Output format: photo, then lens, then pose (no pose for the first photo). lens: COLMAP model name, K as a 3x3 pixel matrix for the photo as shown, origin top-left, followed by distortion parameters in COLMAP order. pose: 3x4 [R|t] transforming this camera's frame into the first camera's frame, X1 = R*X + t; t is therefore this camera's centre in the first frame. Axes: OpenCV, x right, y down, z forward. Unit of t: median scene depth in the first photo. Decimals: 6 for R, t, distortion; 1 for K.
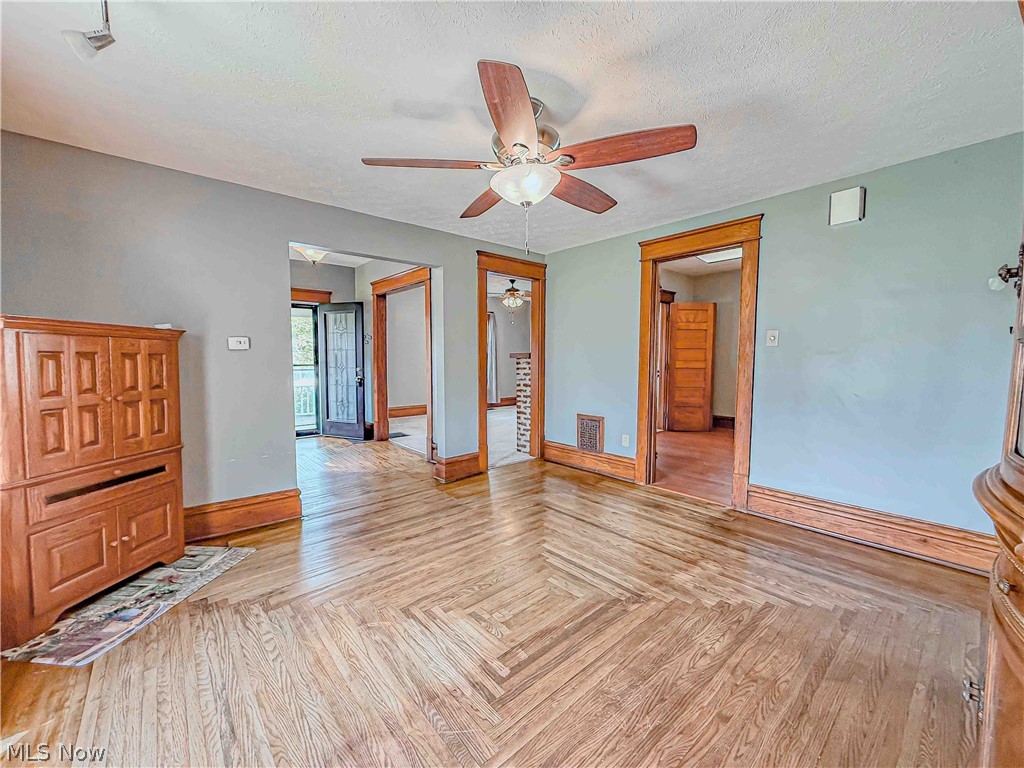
lens RADIAL K [[412.4, 0, 511.0], [0, 412.4, 384.7], [0, 0, 1]] dist [-0.000958, -0.000015]
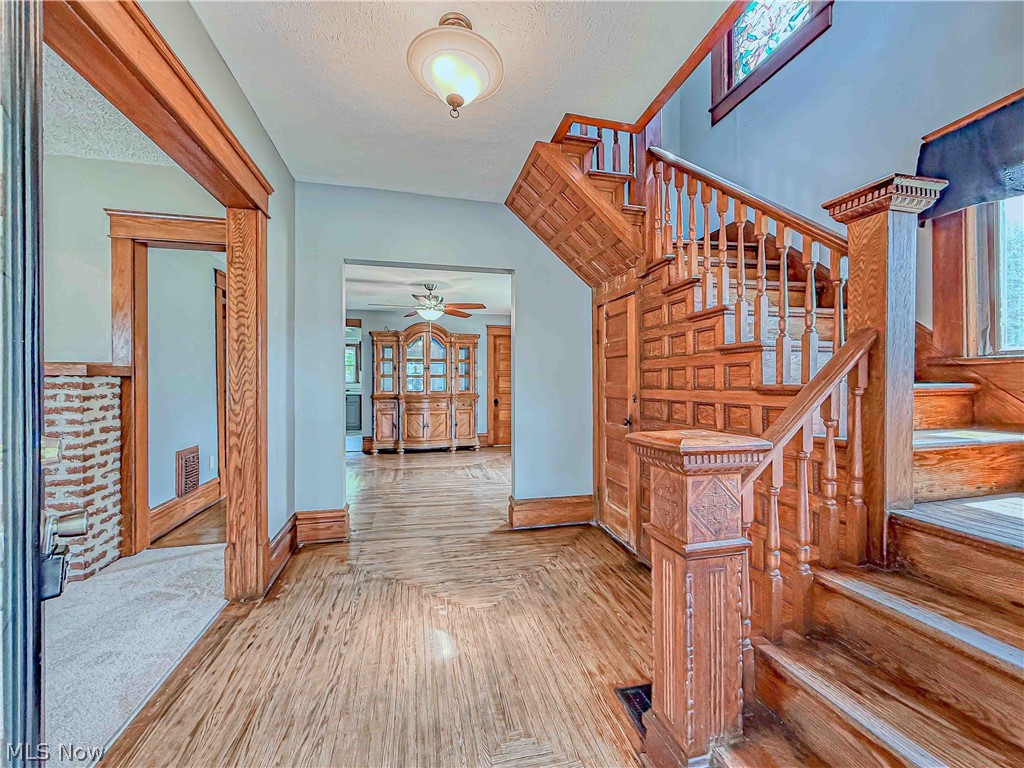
lens RADIAL K [[409.9, 0, 508.3], [0, 409.9, 383.8], [0, 0, 1]] dist [0.001974, 0.000099]
pose [[-0.882896, 0.003132, 0.469558, -0.628380], [0.035362, 0.997582, 0.059836, -0.066795], [-0.468235, 0.069434, -0.880871, 1.196700]]
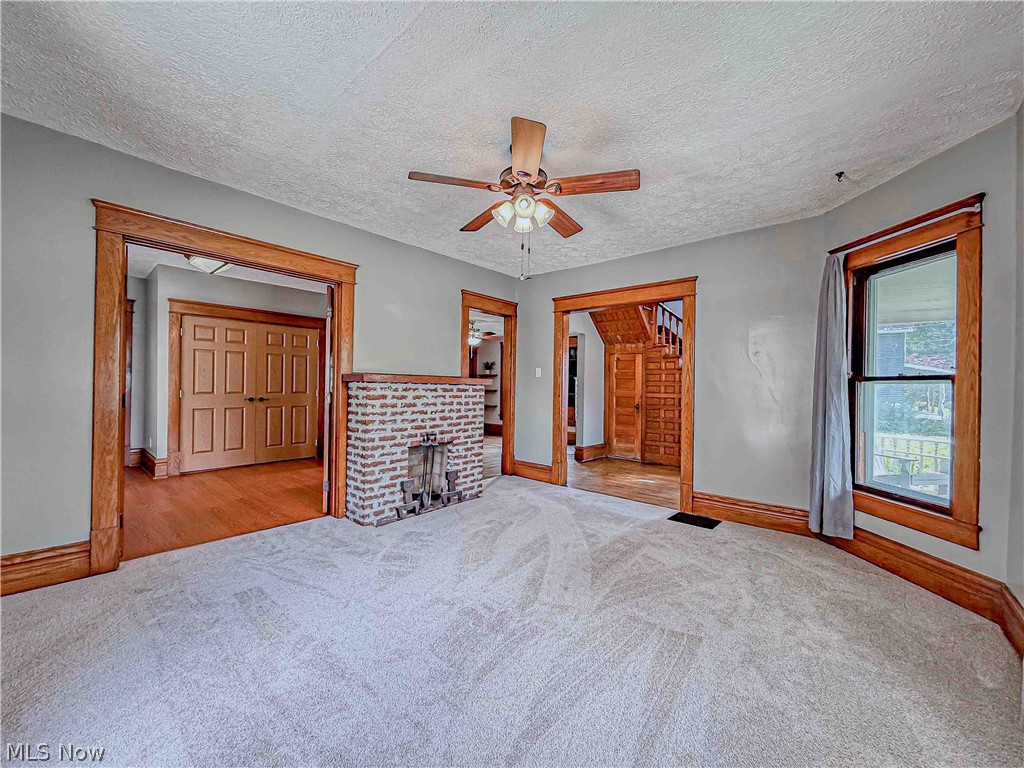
lens RADIAL K [[409.9, 0, 508.3], [0, 409.9, 383.8], [0, 0, 1]] dist [0.001974, 0.000099]
pose [[-0.990669, -0.013672, -0.135605, 0.080764], [-0.022601, 0.997660, 0.064526, -0.126507], [0.134406, 0.066989, -0.988659, 1.880019]]
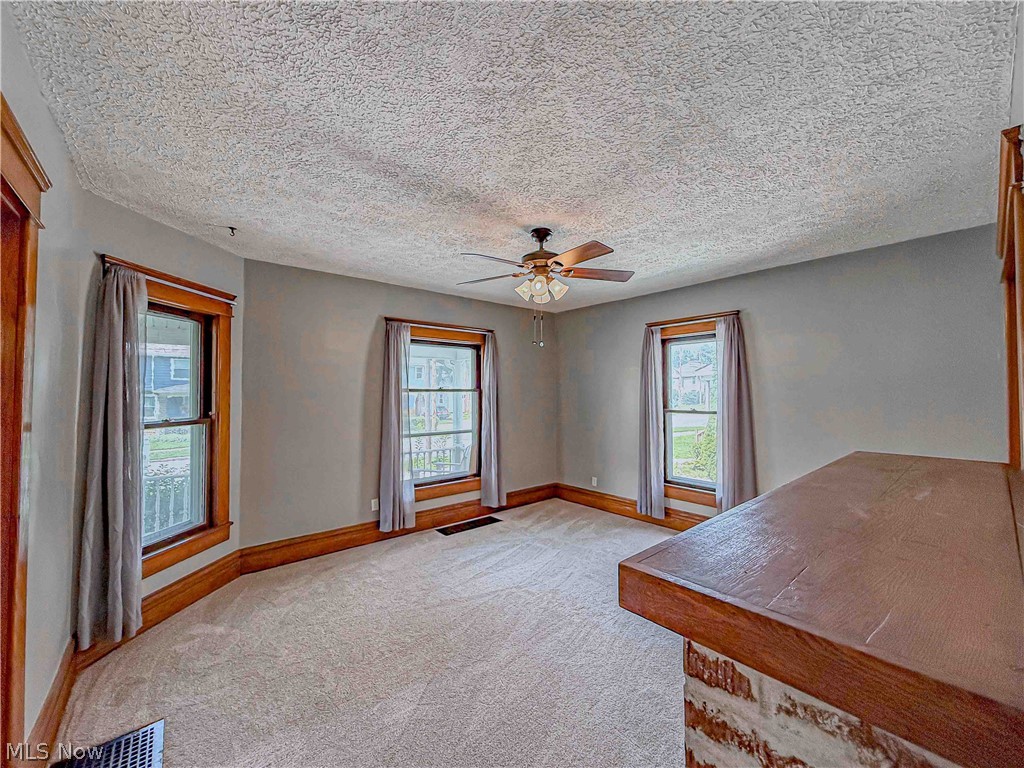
lens RADIAL K [[409.9, 0, 508.3], [0, 409.9, 383.8], [0, 0, 1]] dist [0.001974, 0.000099]
pose [[0.999924, -0.004970, -0.011271, -0.031748], [0.003936, 0.995937, -0.089970, -0.113088], [0.011672, 0.089919, 0.995881, 0.890671]]
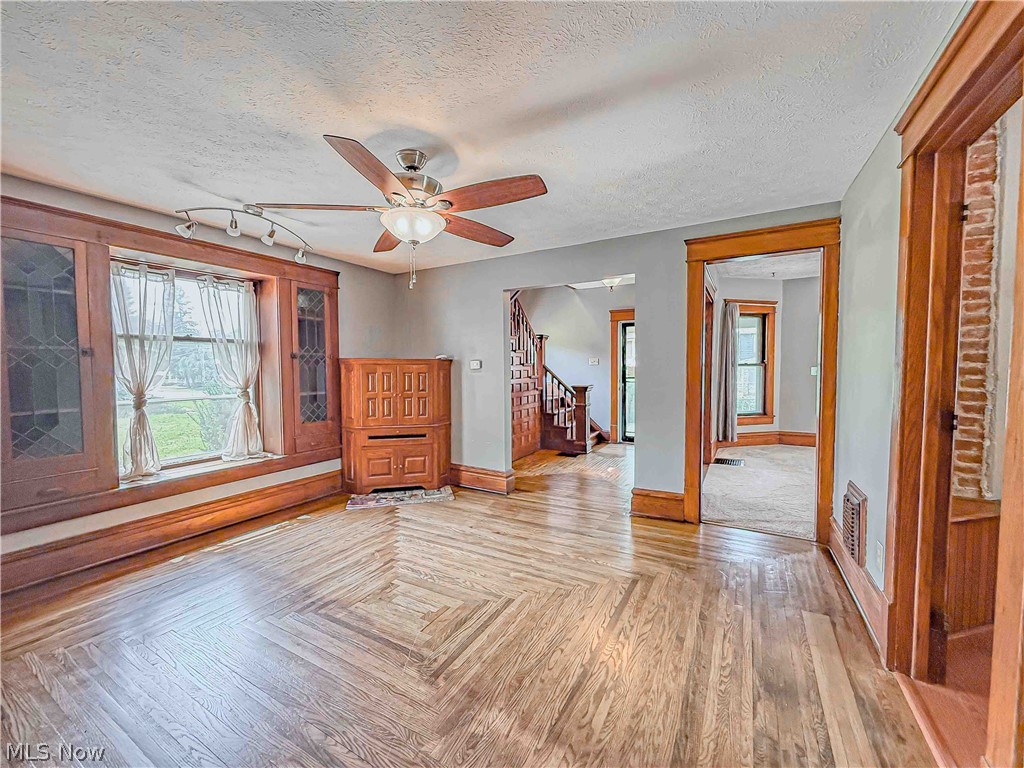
lens RADIAL K [[409.9, 0, 508.3], [0, 409.9, 383.8], [0, 0, 1]] dist [0.001974, 0.000099]
pose [[0.331065, 0.038077, -0.942839, 0.447831], [-0.056223, 0.998206, 0.020572, -0.037815], [0.941931, 0.046198, 0.332612, 0.338326]]
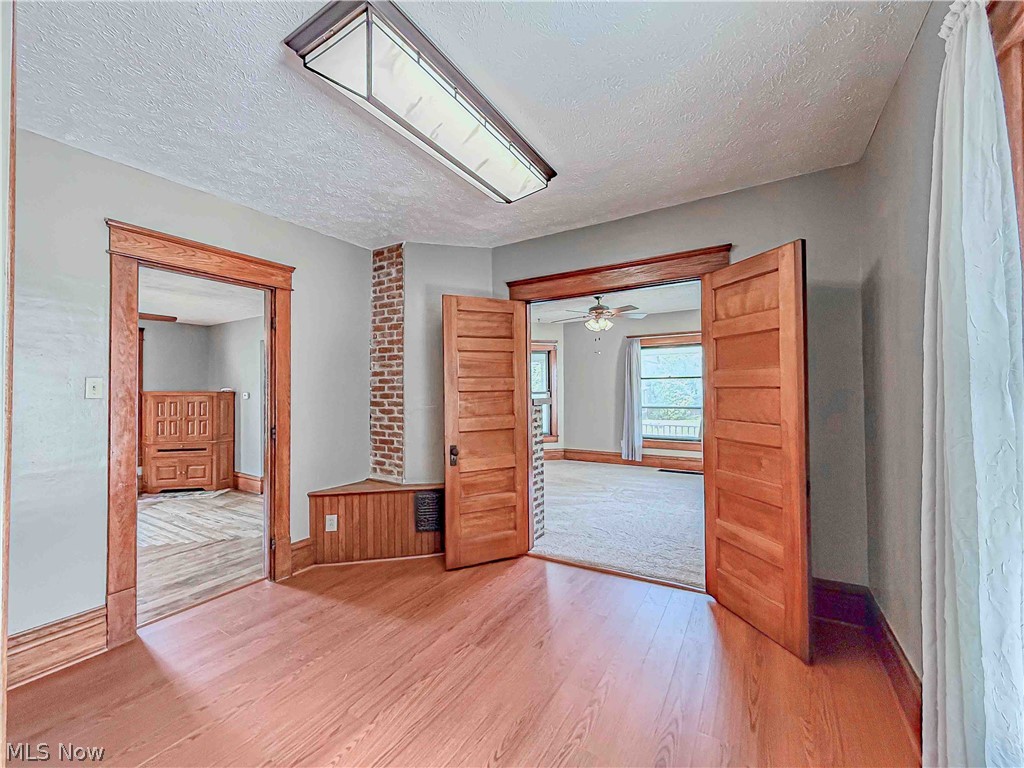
lens RADIAL K [[409.9, 0, 508.3], [0, 409.9, 383.8], [0, 0, 1]] dist [0.001974, 0.000099]
pose [[0.301746, -0.015507, -0.953262, 0.916119], [-0.053787, 0.997998, -0.033261, -0.089867], [0.951870, 0.061309, 0.300308, 0.895823]]
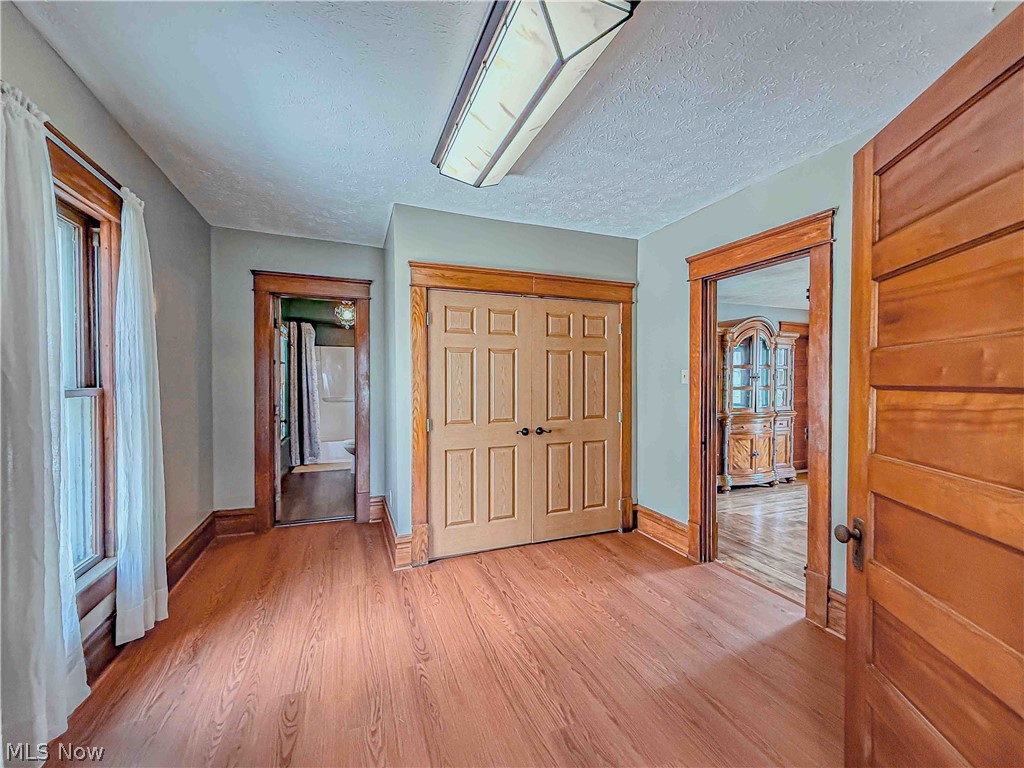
lens RADIAL K [[409.9, 0, 508.3], [0, 409.9, 383.8], [0, 0, 1]] dist [0.001974, 0.000099]
pose [[-0.945947, -0.003818, 0.324298, 0.439114], [0.020964, 0.997120, 0.072889, -0.117389], [-0.323643, 0.075747, -0.943143, 1.293457]]
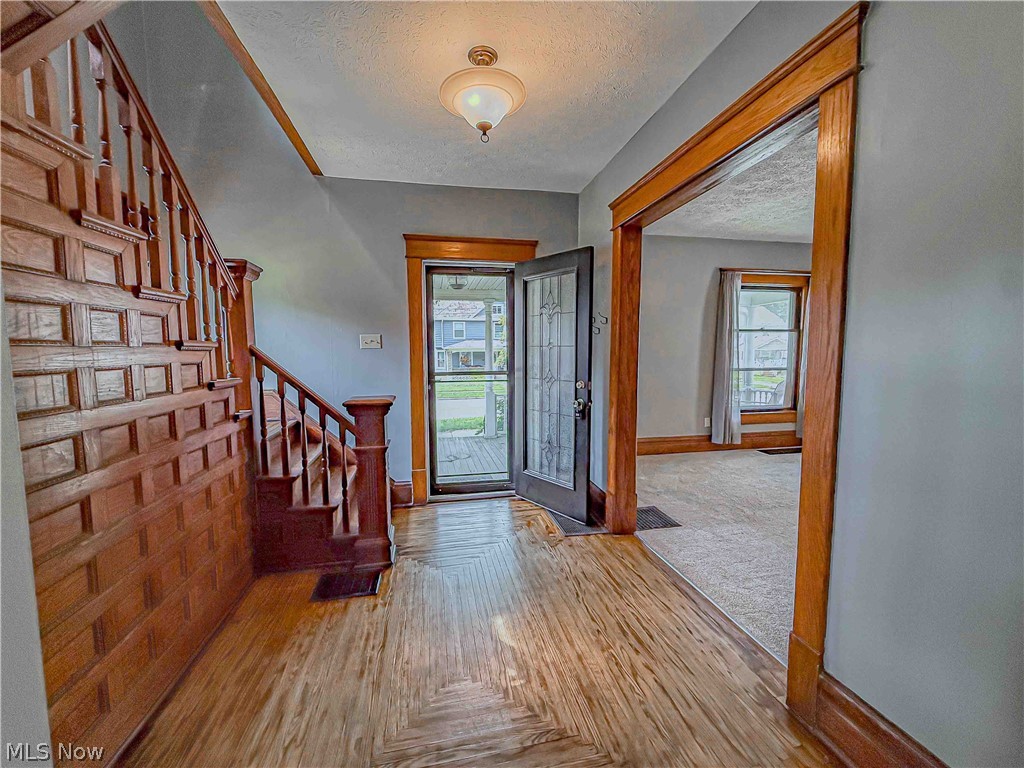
lens RADIAL K [[412.4, 0, 511.0], [0, 412.4, 384.7], [0, 0, 1]] dist [-0.000958, -0.000015]
pose [[0.870428, 0.033548, -0.491152, -0.225744], [-0.026826, 0.999425, 0.020724, -0.051917], [0.491565, -0.004863, 0.870827, 0.599352]]
